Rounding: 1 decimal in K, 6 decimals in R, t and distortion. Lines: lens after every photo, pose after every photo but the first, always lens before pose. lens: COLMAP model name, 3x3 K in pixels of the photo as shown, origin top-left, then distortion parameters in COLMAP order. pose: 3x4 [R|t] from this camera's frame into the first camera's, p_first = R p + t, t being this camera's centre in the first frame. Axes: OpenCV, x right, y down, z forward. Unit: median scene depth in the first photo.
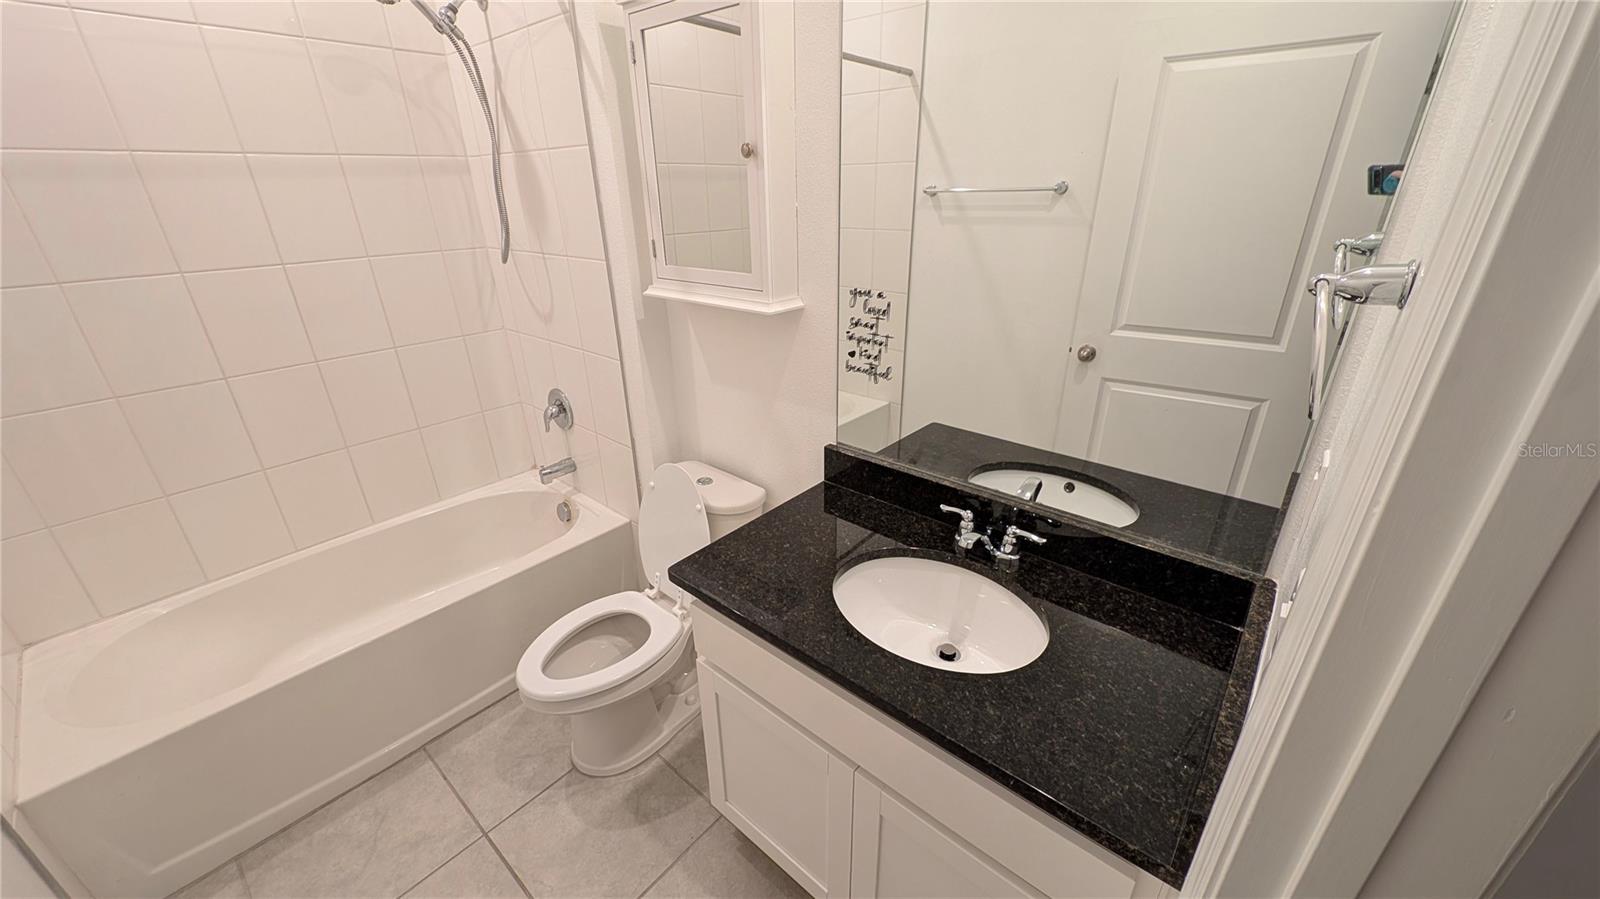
lens RADIAL K [[599.3, 0, 798.5], [0, 599.3, 454.7], [0, 0, 1]] dist [0.018148, -0.010155]
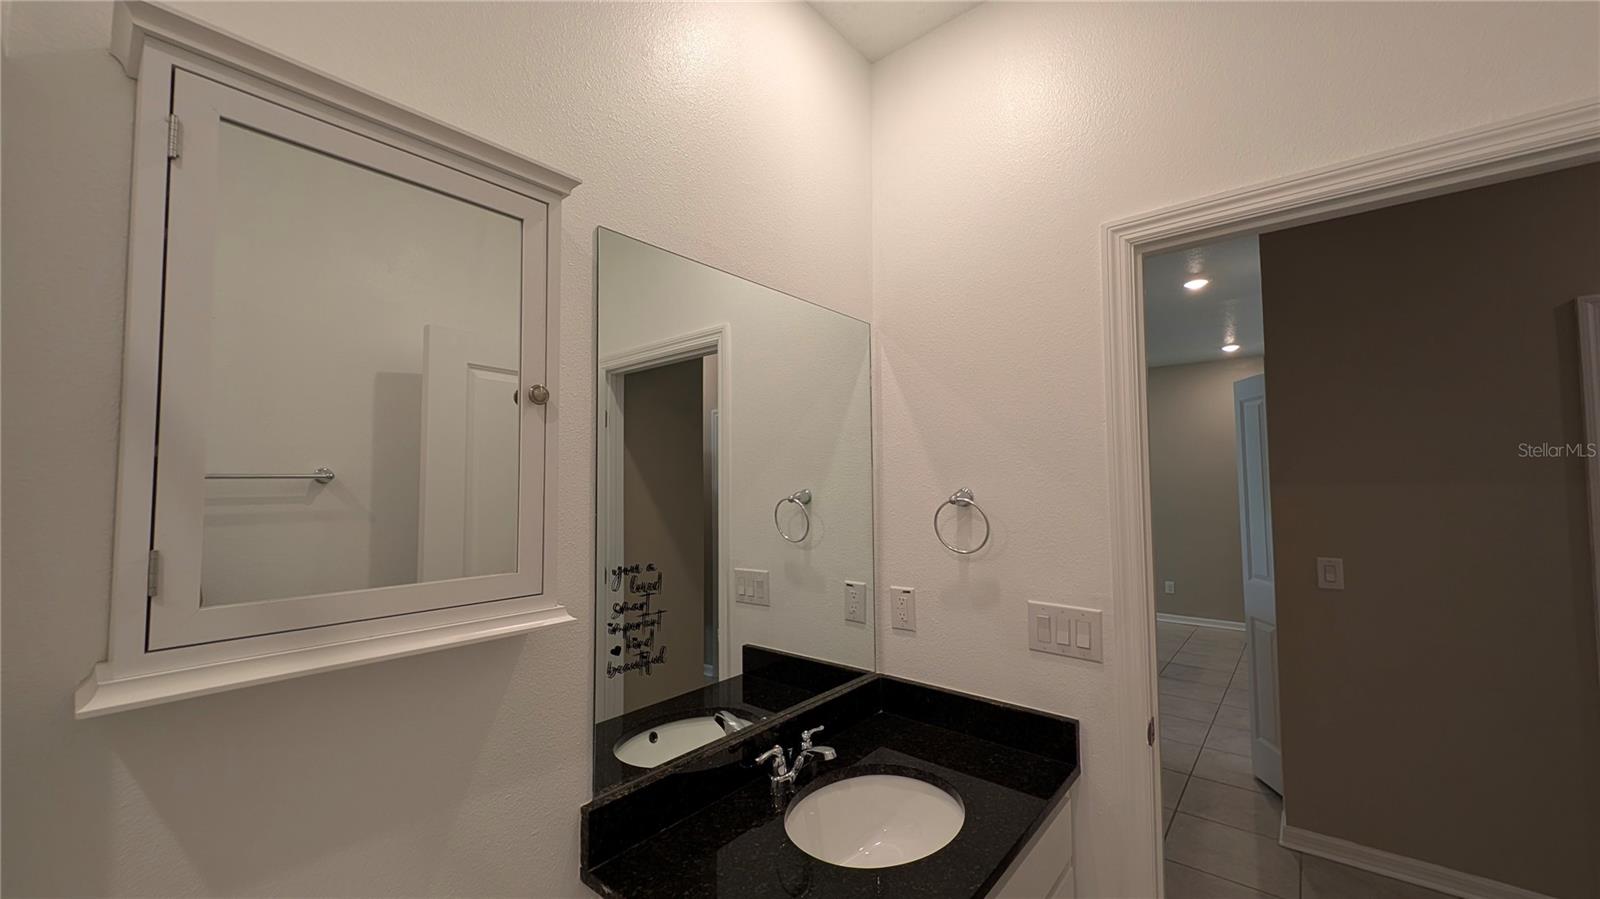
lens RADIAL K [[599.3, 0, 798.5], [0, 599.3, 454.7], [0, 0, 1]] dist [0.018148, -0.010155]
pose [[-0.018108, 0.071017, 0.997311, -0.729856], [0.411830, 0.909459, -0.057284, -0.266656], [-0.911081, 0.409685, -0.045716, 0.747288]]
